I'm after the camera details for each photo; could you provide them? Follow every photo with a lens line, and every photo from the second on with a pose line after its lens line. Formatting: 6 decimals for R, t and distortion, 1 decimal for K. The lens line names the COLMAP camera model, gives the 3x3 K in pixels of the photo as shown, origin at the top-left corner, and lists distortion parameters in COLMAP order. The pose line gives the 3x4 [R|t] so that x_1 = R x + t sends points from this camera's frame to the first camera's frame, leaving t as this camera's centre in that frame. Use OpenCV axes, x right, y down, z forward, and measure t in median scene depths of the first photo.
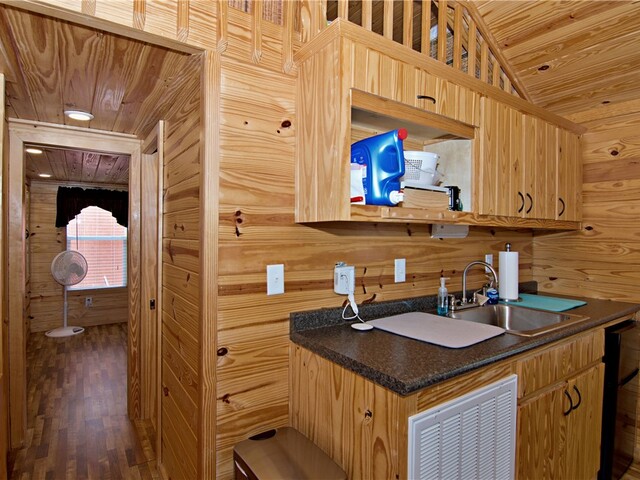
lens RADIAL K [[361.9, 0, 321.4], [0, 361.9, 239.5], [0, 0, 1]] dist [-0.001294, -0.001349]
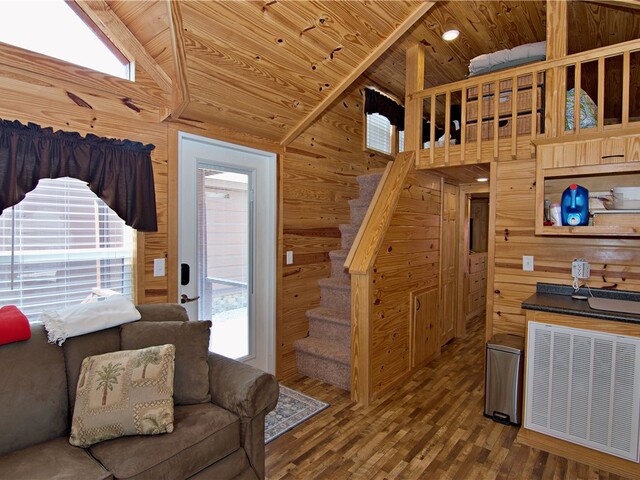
lens RADIAL K [[361.9, 0, 319.8], [0, 361.9, 240.6], [0, 0, 1]] dist [-0.001294, -0.001349]
pose [[0.278261, 0.027189, -0.960121, 1.459843], [-0.020117, 0.999545, 0.022475, -0.034991], [0.960295, 0.013061, 0.278681, -0.643089]]
